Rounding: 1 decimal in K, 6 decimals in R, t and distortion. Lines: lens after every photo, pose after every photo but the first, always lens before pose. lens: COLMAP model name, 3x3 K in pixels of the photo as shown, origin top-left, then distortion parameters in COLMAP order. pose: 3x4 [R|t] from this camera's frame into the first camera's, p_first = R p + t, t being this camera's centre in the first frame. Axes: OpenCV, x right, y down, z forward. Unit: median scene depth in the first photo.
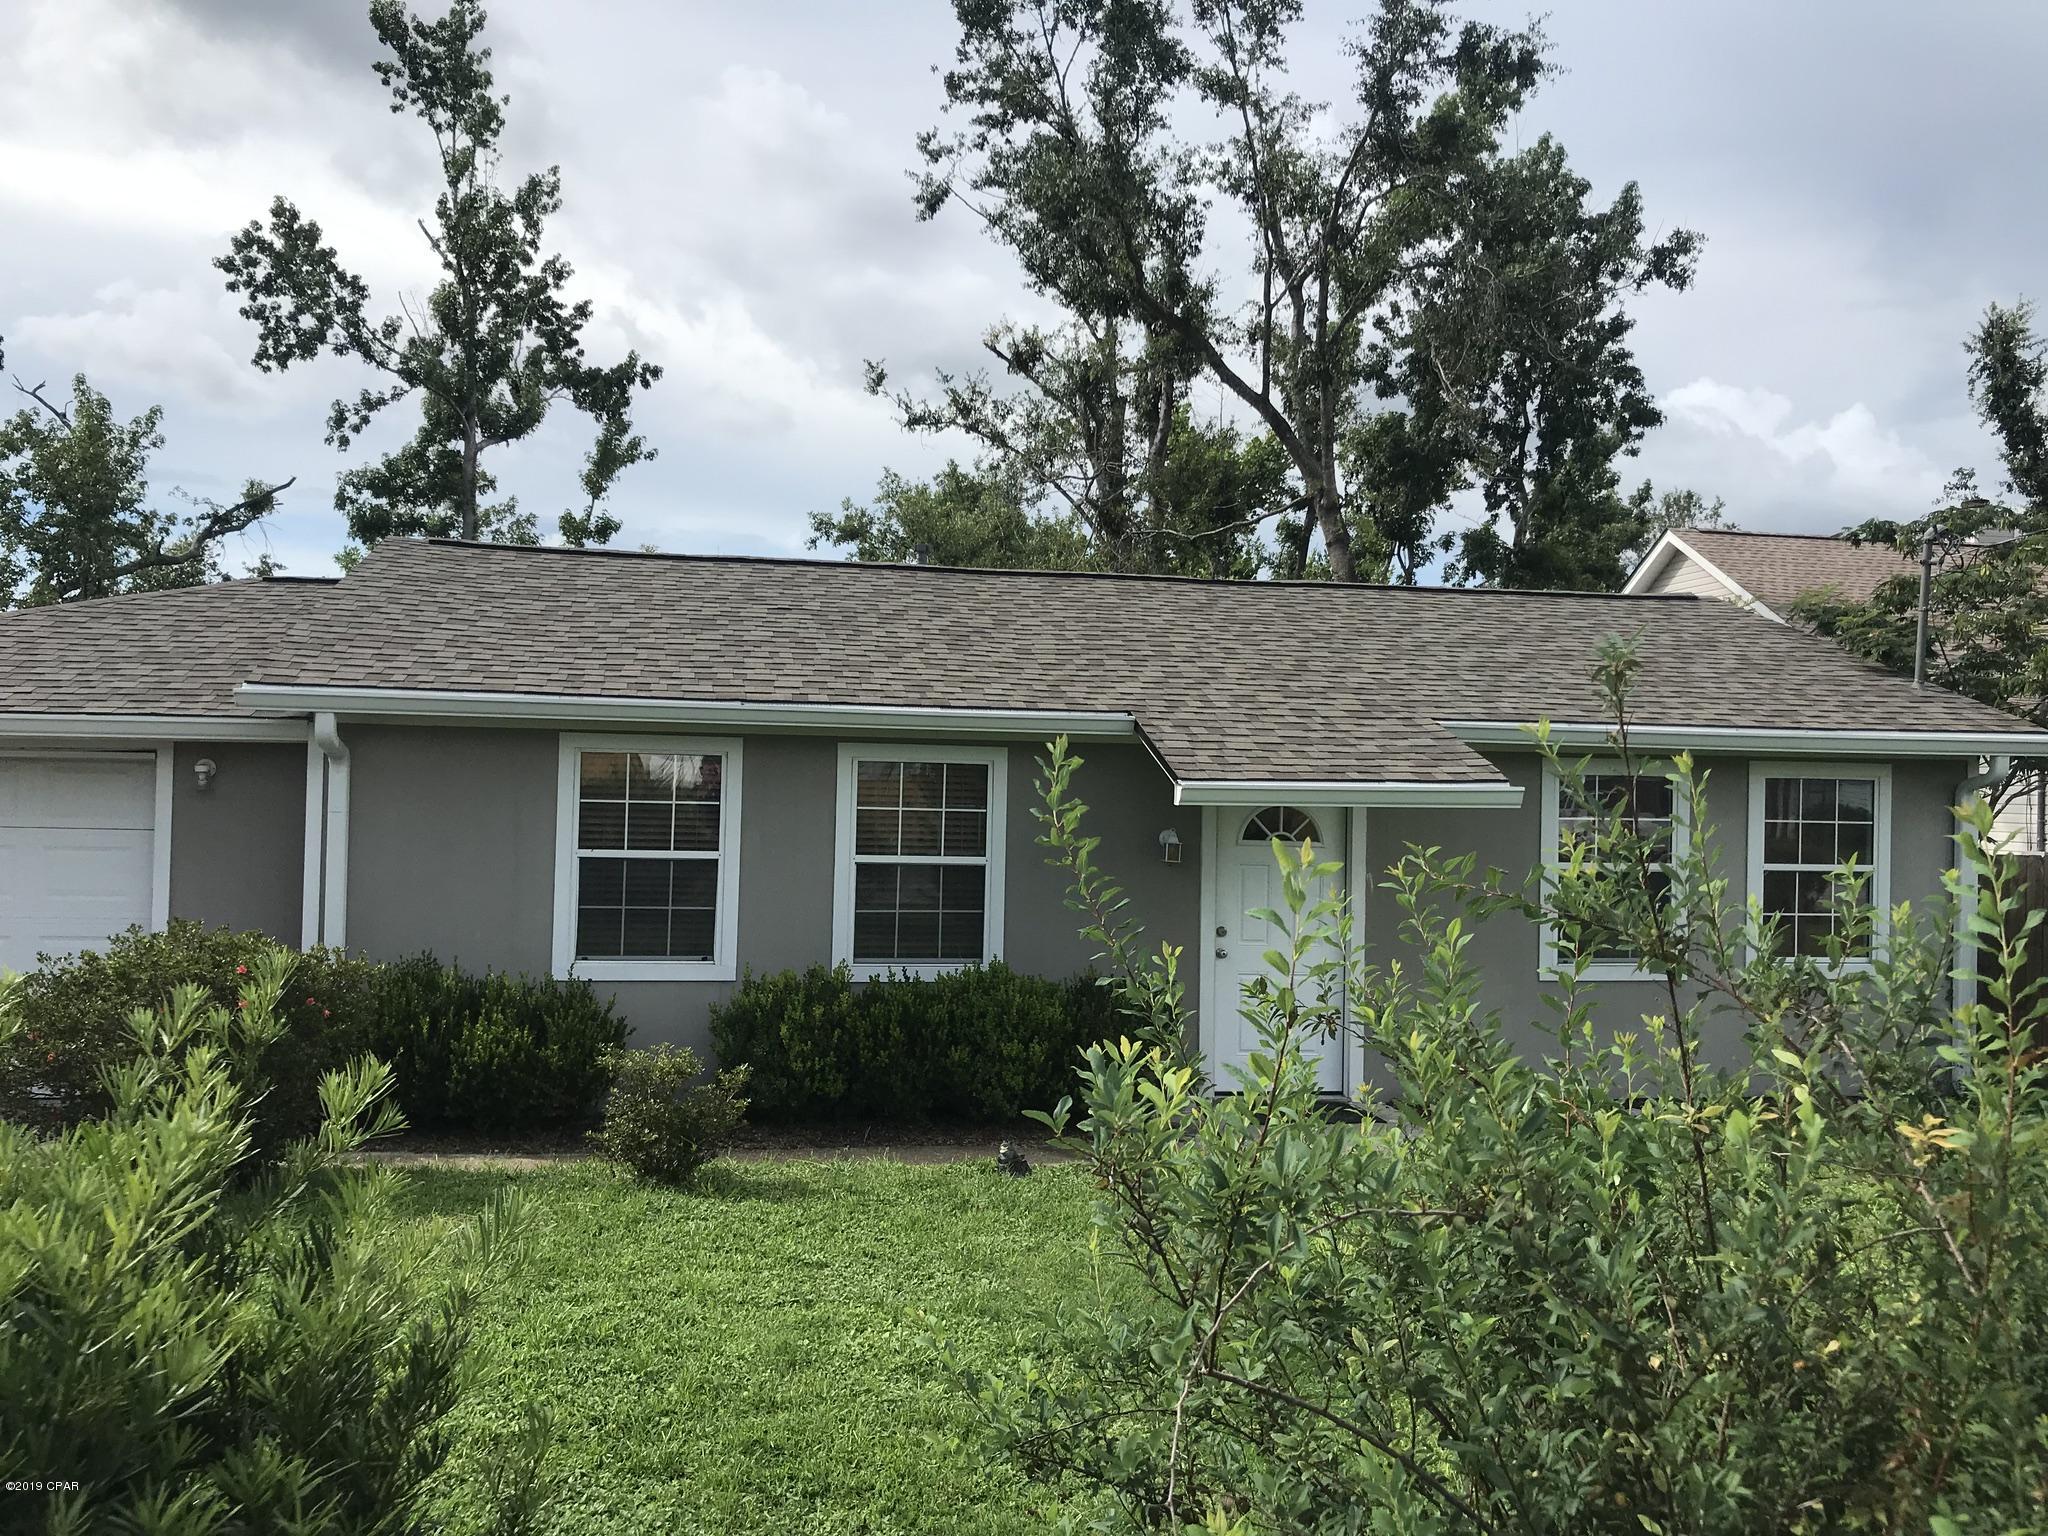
lens RADIAL K [[1675.9, 0, 979.8], [0, 1675.9, 765.8], [0, 0, 1]] dist [0.105526, -0.203830]
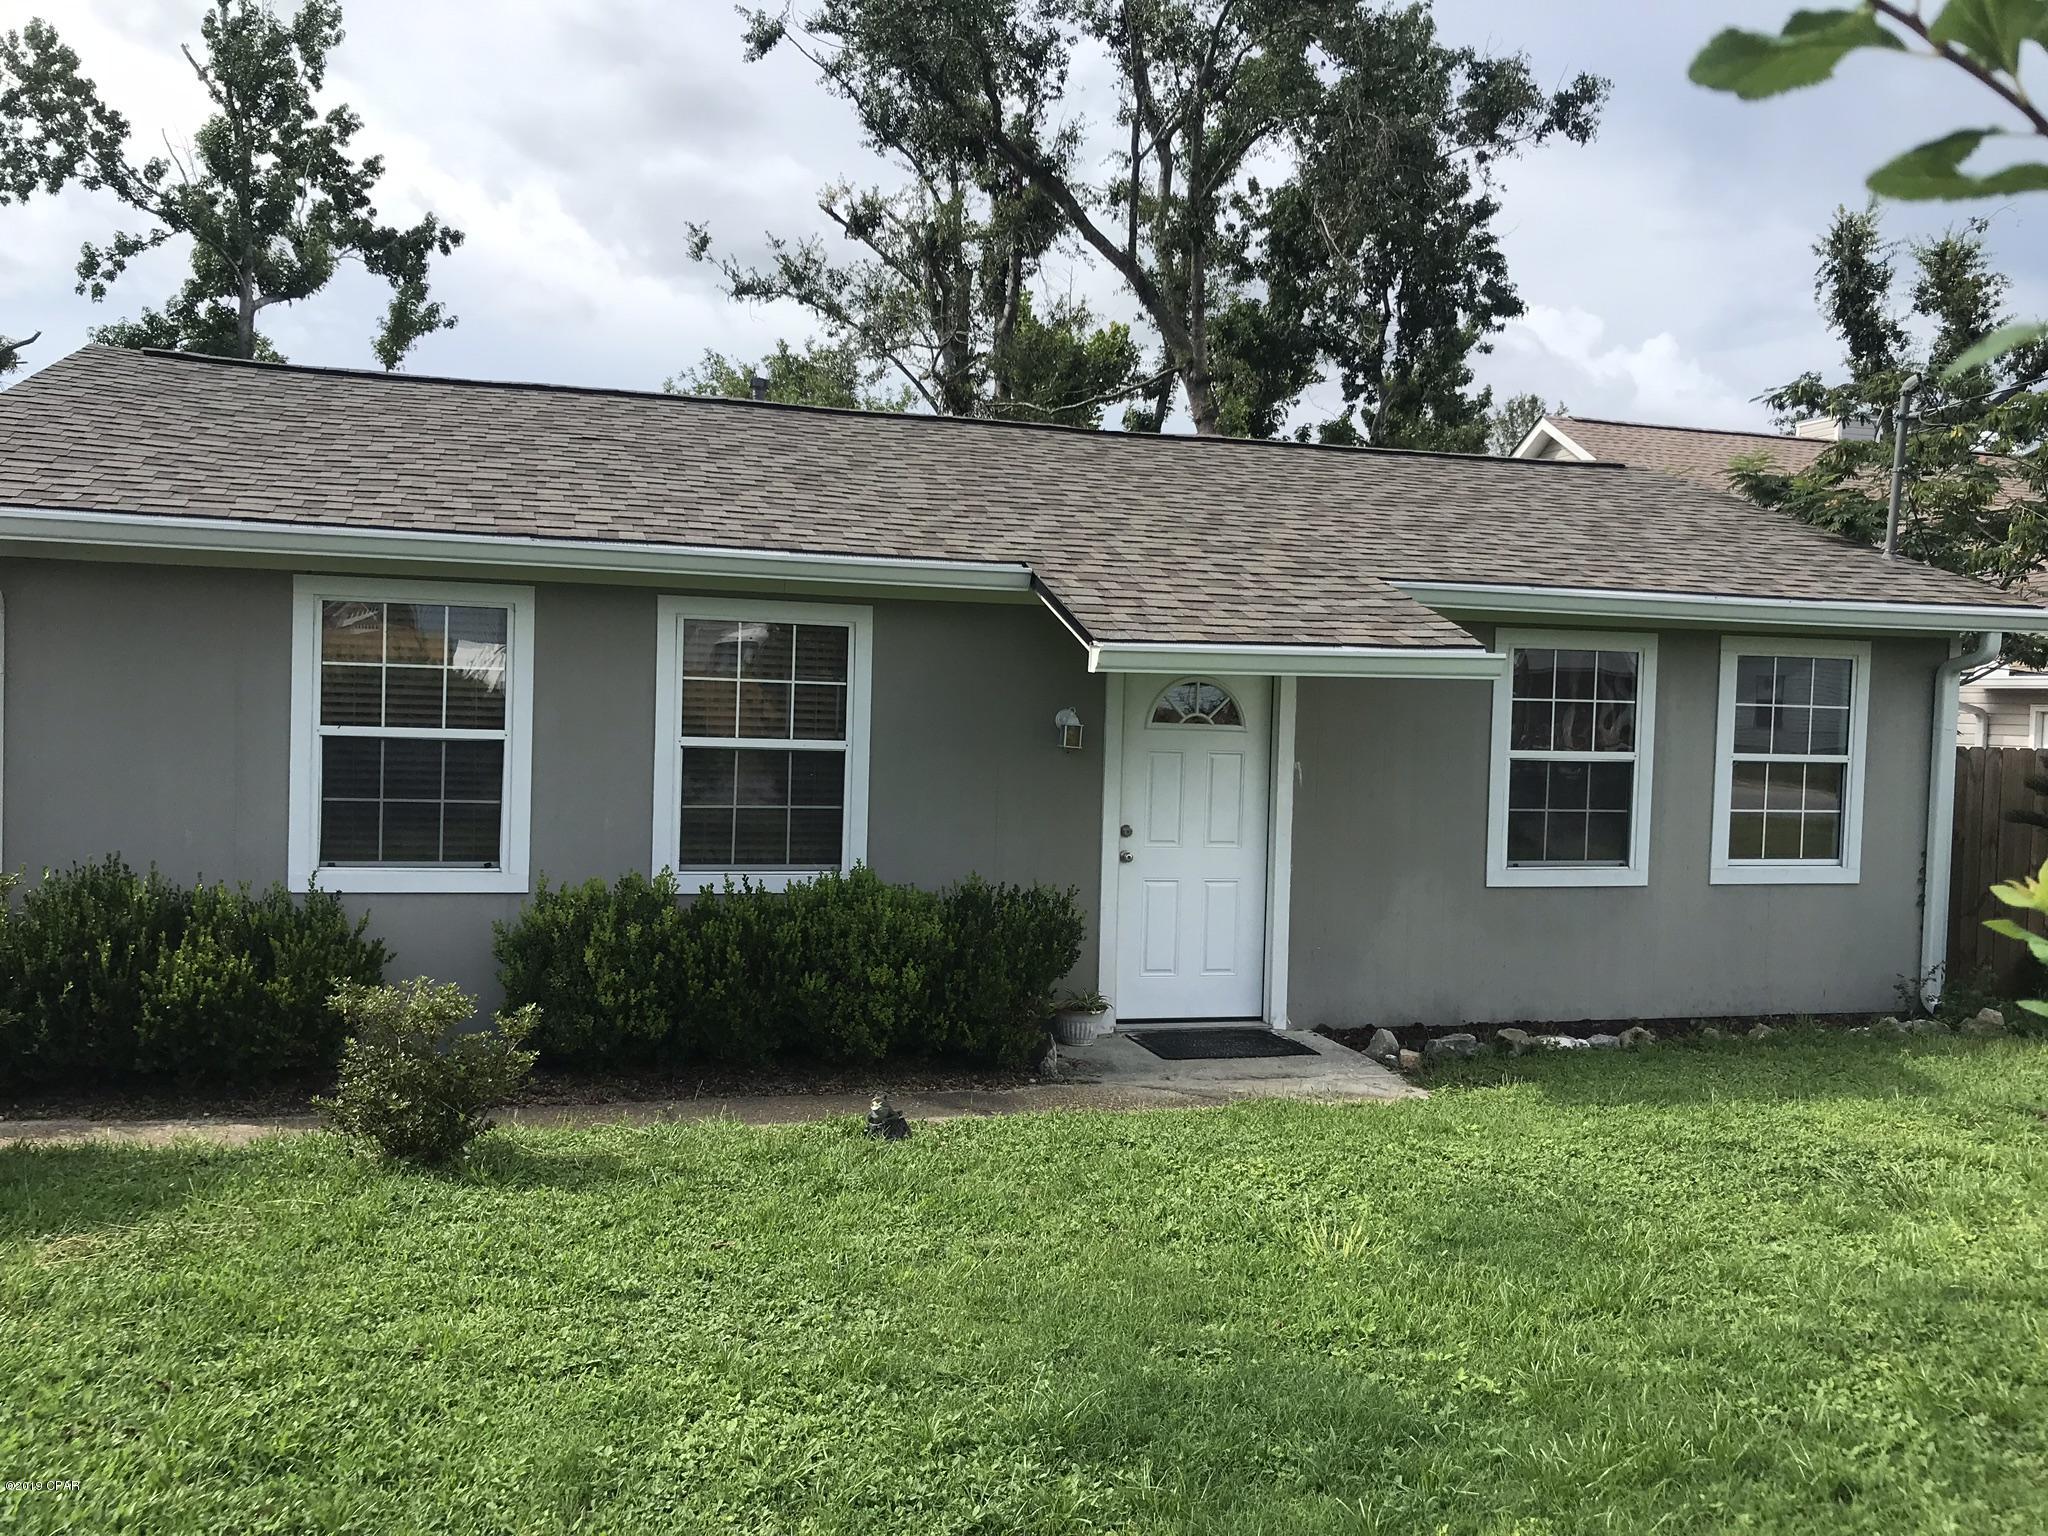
lens RADIAL K [[1679.6, 0, 1027.8], [0, 1679.6, 771.1], [0, 0, 1]] dist [0.054257, -0.101675]
pose [[0.991407, 0.004173, 0.130750, -0.011241], [-0.011797, 0.998271, 0.057586, 0.015978], [-0.130284, -0.058633, 0.989741, 0.135100]]
